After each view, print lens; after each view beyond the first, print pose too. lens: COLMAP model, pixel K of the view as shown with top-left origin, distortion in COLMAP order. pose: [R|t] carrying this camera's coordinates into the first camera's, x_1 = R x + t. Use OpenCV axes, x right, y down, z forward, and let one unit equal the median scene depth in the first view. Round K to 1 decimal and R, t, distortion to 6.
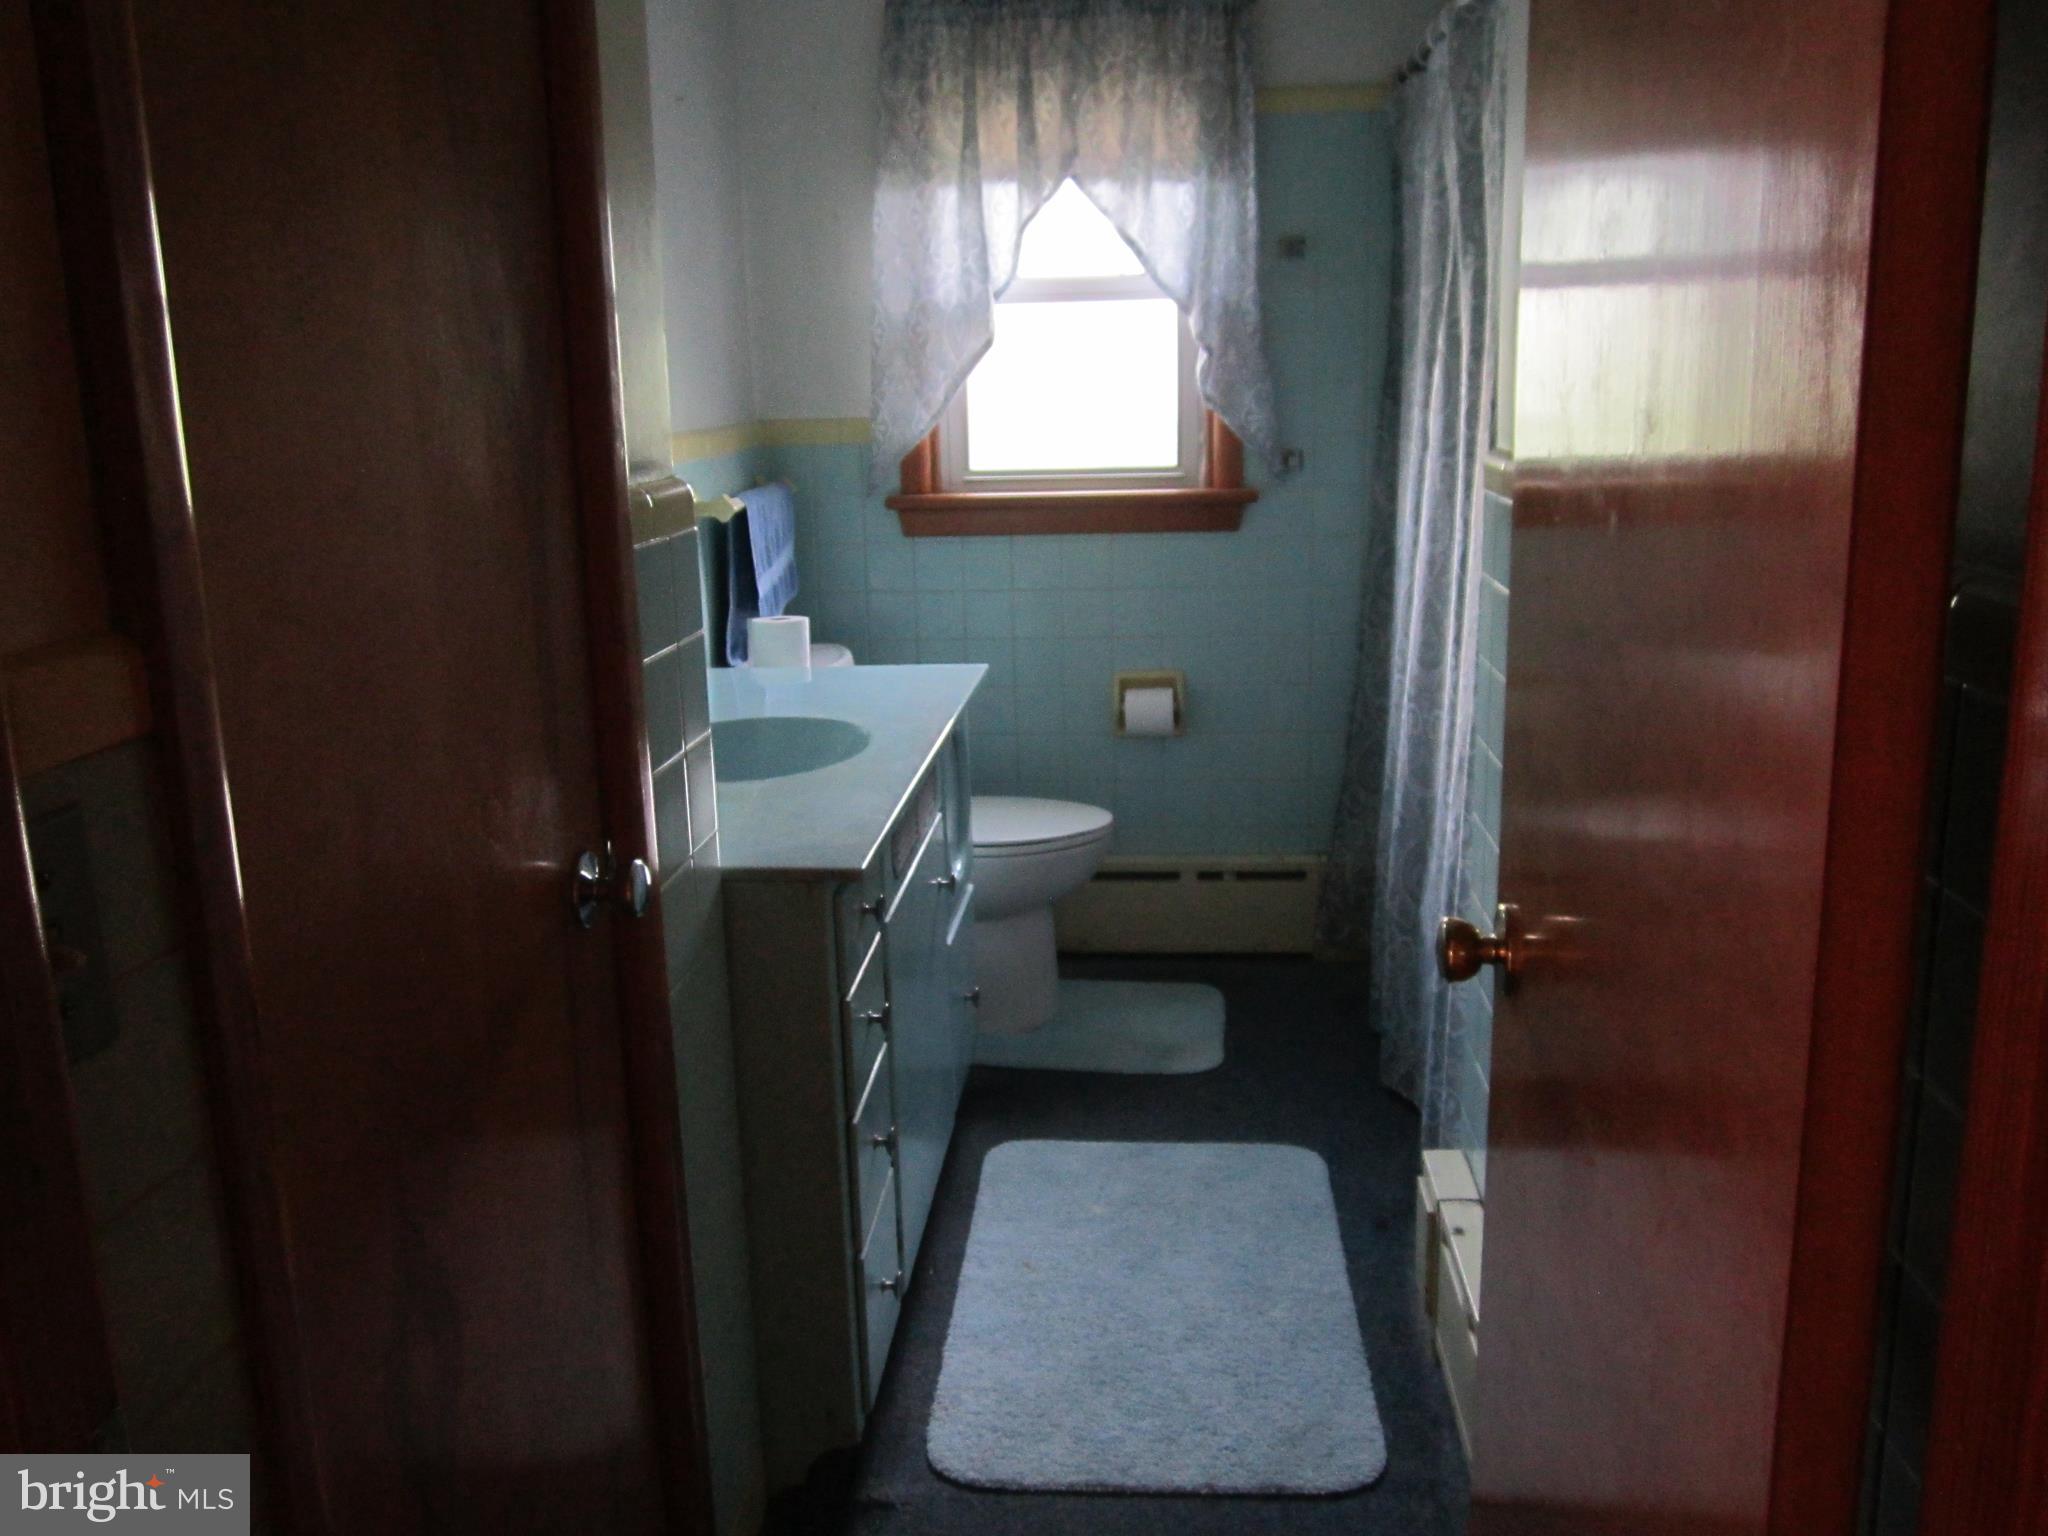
lens RADIAL K [[1693.2, 0, 1026.9], [0, 1693.2, 775.9], [0, 0, 1]] dist [-0.070218, 0.032023]
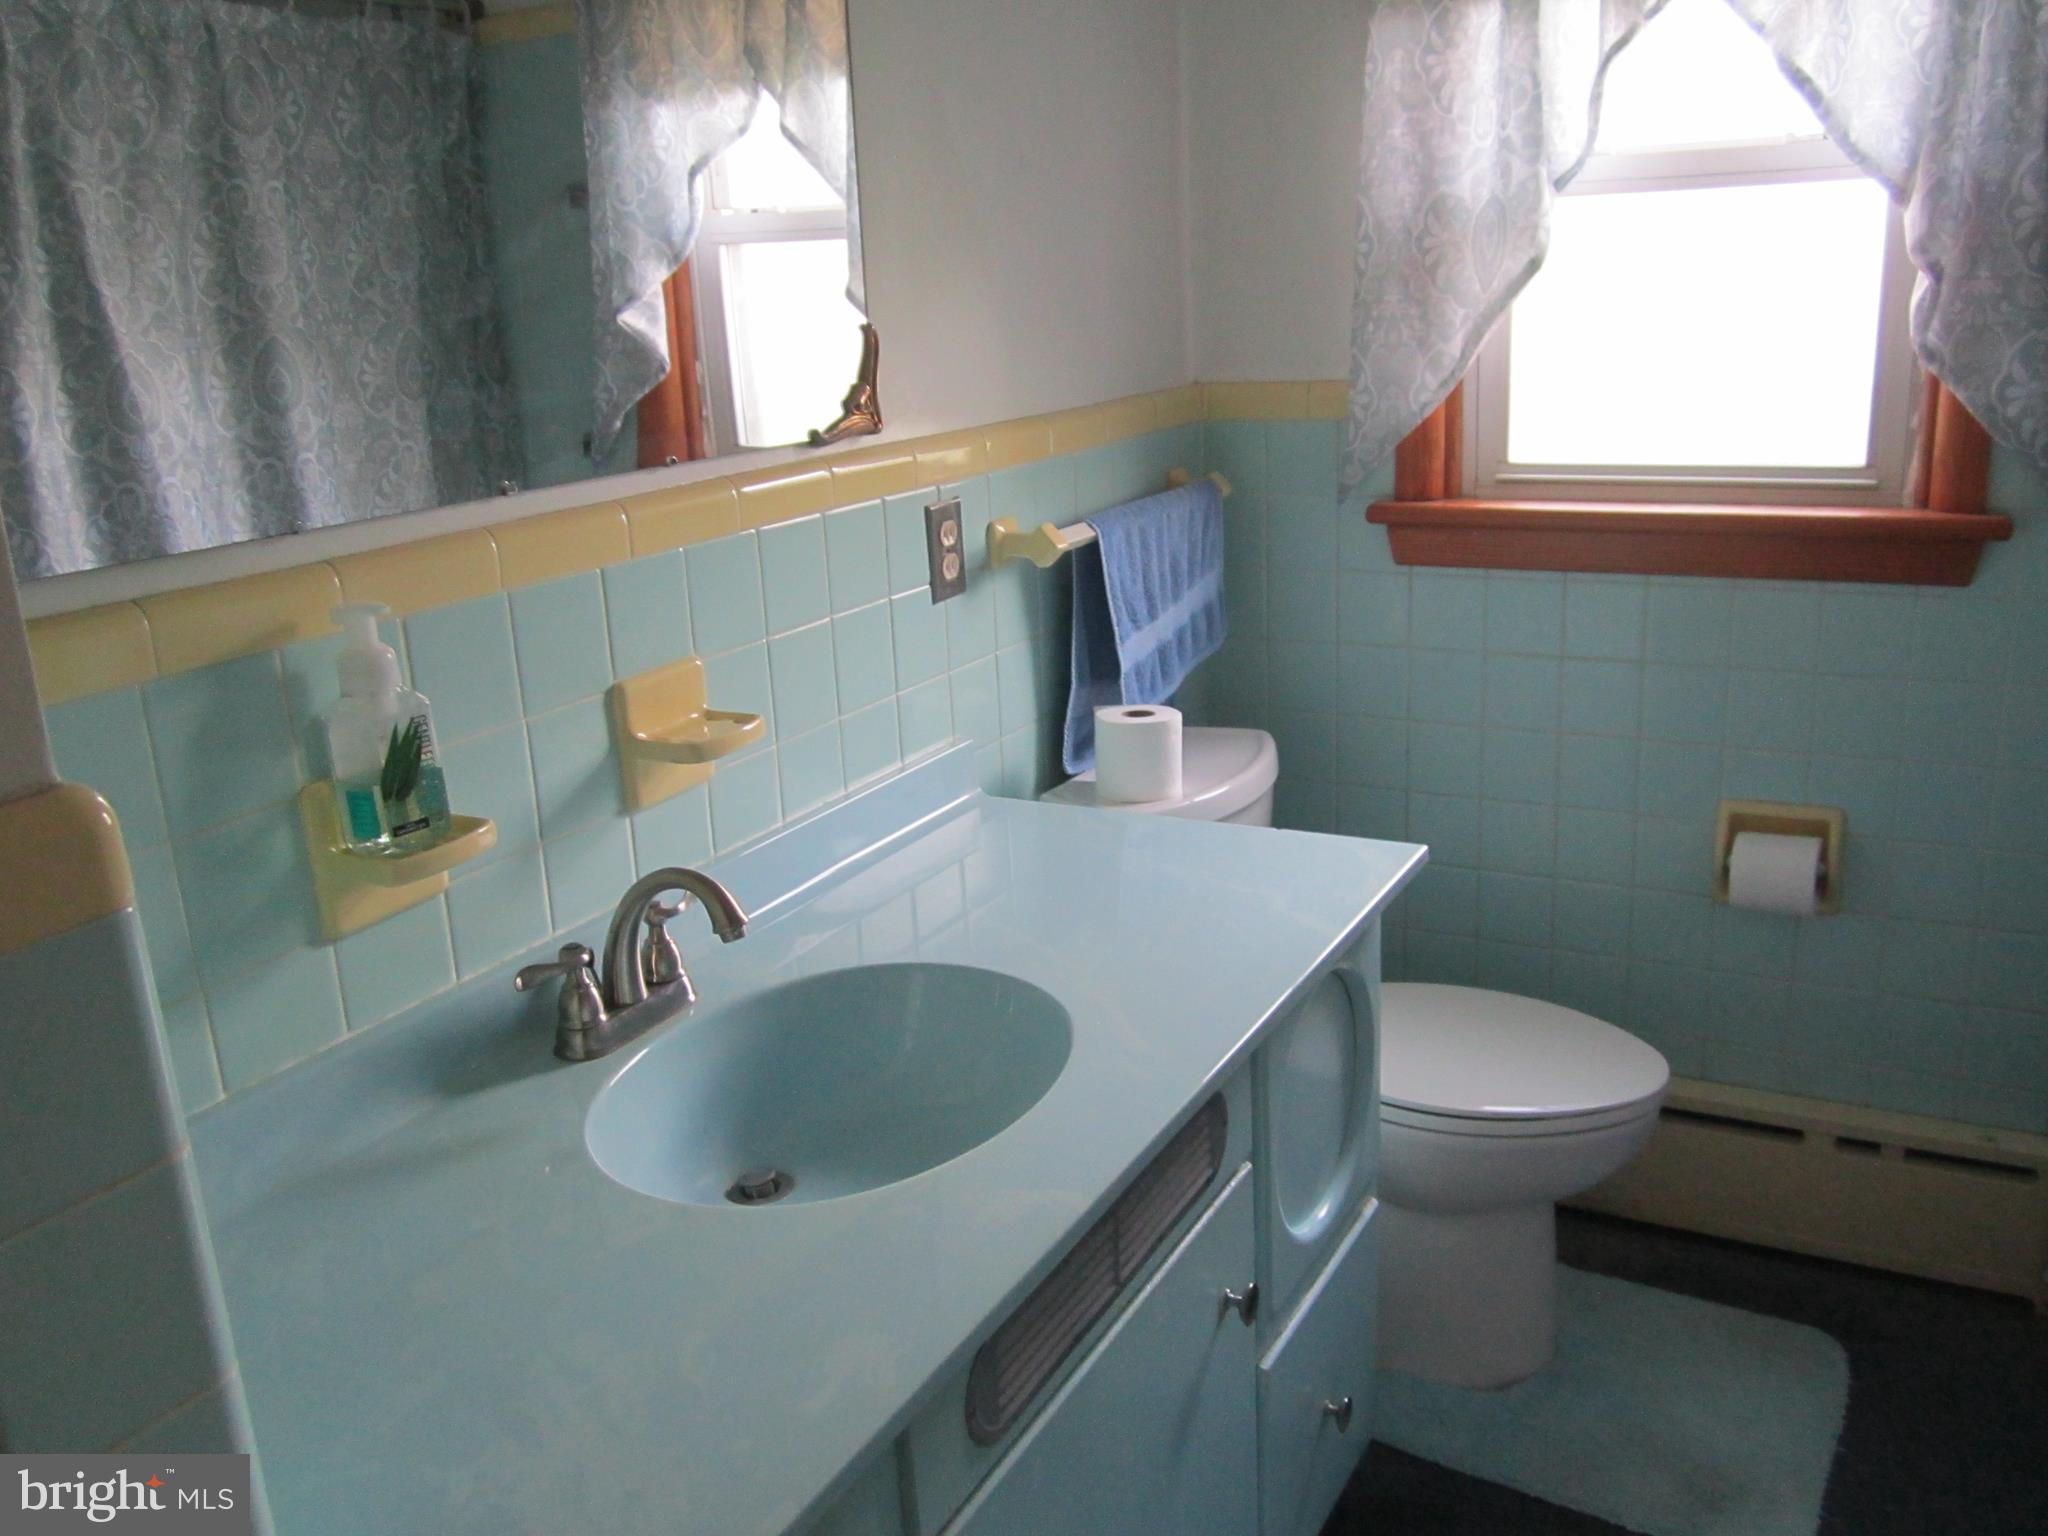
lens RADIAL K [[1693.2, 0, 1006.6], [0, 1693.2, 762.3], [0, 0, 1]] dist [-0.070218, 0.032023]
pose [[0.906450, 0.093559, -0.411820, 0.068582], [-0.067361, 0.994698, 0.077711, -0.110913], [0.416907, -0.042701, 0.907946, 0.362246]]
